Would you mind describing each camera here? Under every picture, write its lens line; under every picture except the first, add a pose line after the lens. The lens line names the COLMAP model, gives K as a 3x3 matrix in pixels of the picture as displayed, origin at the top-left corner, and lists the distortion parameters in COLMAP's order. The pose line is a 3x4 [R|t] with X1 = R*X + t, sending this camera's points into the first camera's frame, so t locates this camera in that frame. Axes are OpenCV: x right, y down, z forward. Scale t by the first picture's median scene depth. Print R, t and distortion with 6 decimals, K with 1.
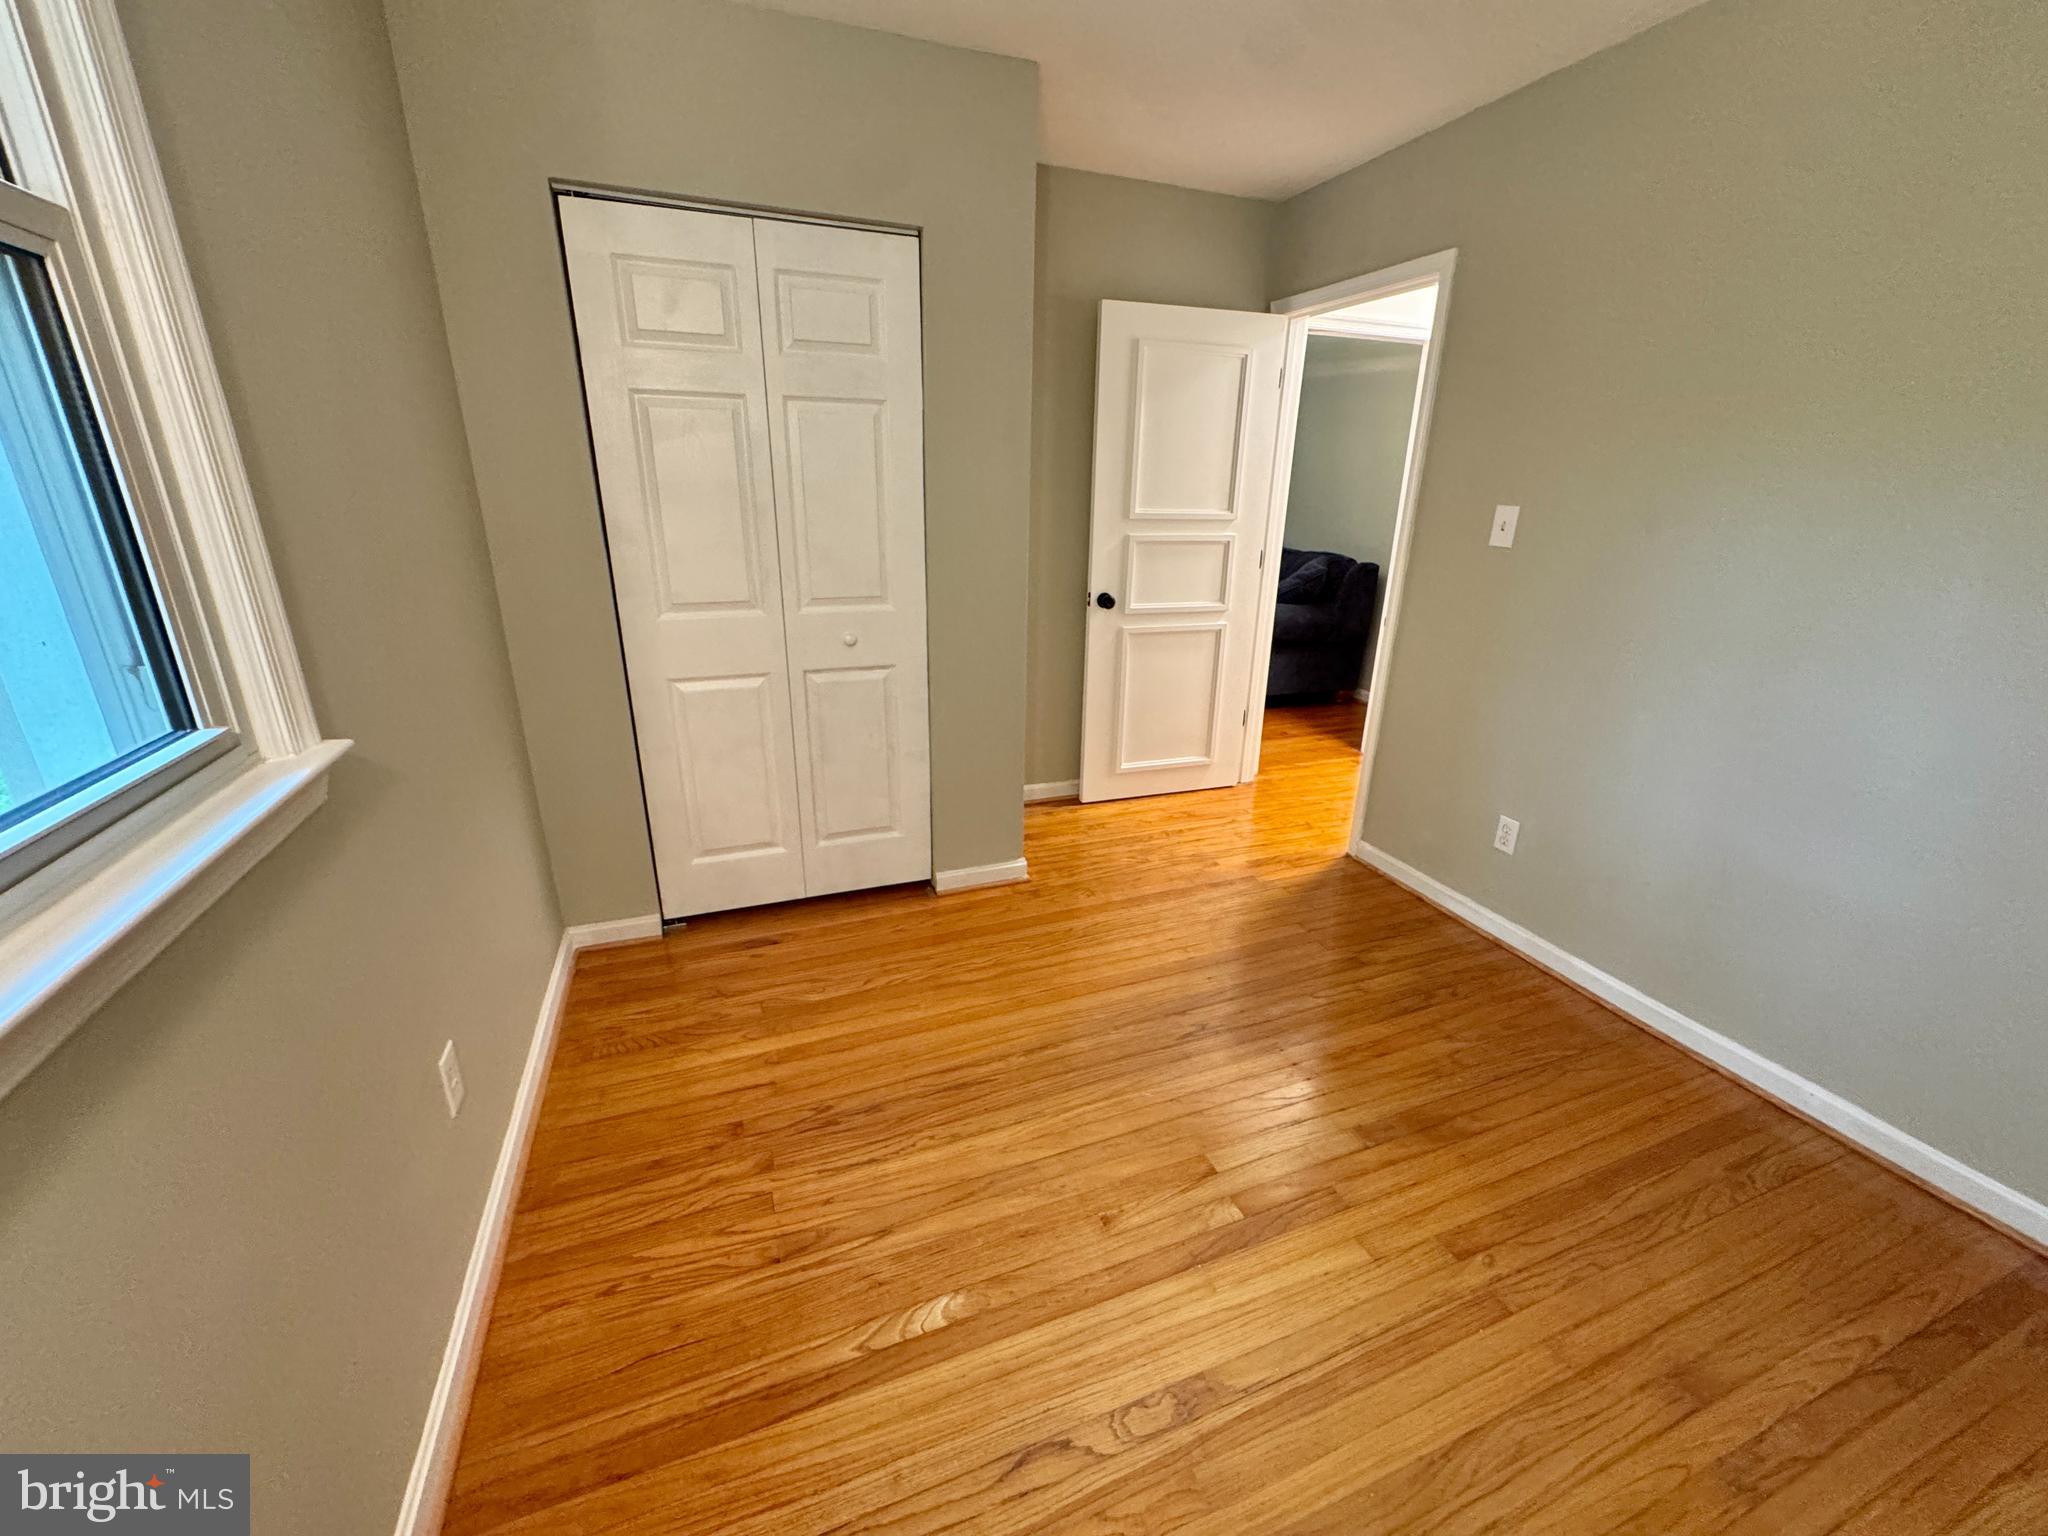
lens RADIAL K [[825.4, 0, 1026.9], [0, 825.4, 765.3], [0, 0, 1]] dist [-0.002991, 0.000412]
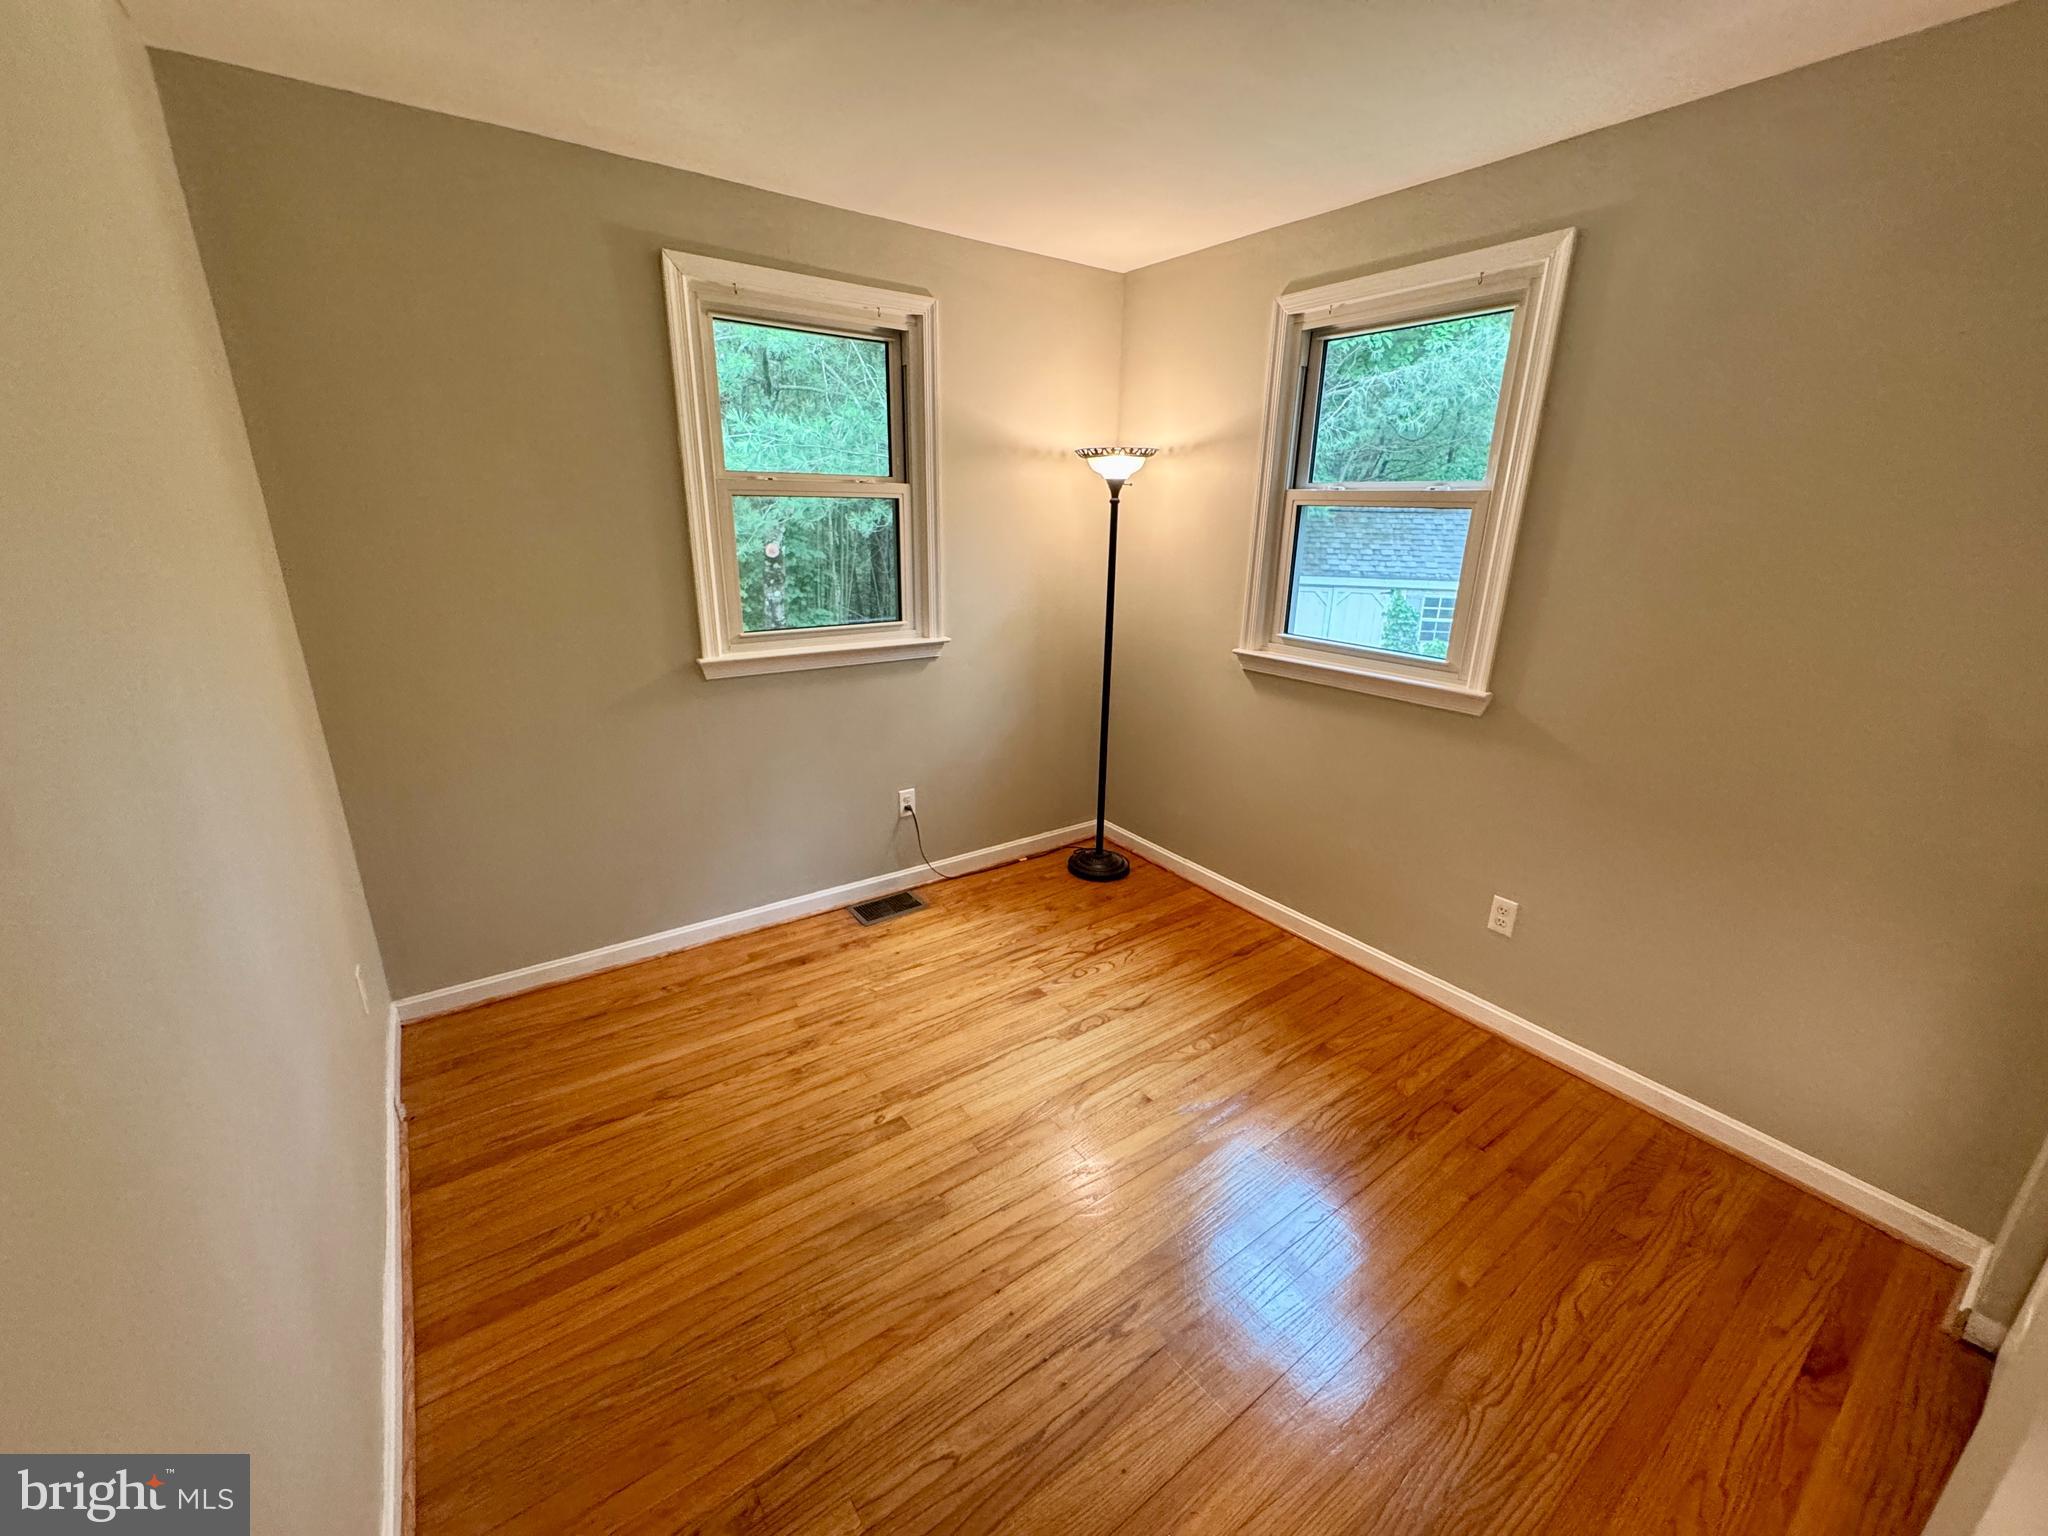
lens RADIAL K [[825.4, 0, 1026.9], [0, 825.4, 765.3], [0, 0, 1]] dist [-0.002991, 0.000412]
pose [[-0.968788, 0.047210, -0.243356, 0.624781], [-0.109044, 0.800458, 0.589386, -0.723797], [0.222621, 0.597526, -0.770326, 1.759935]]
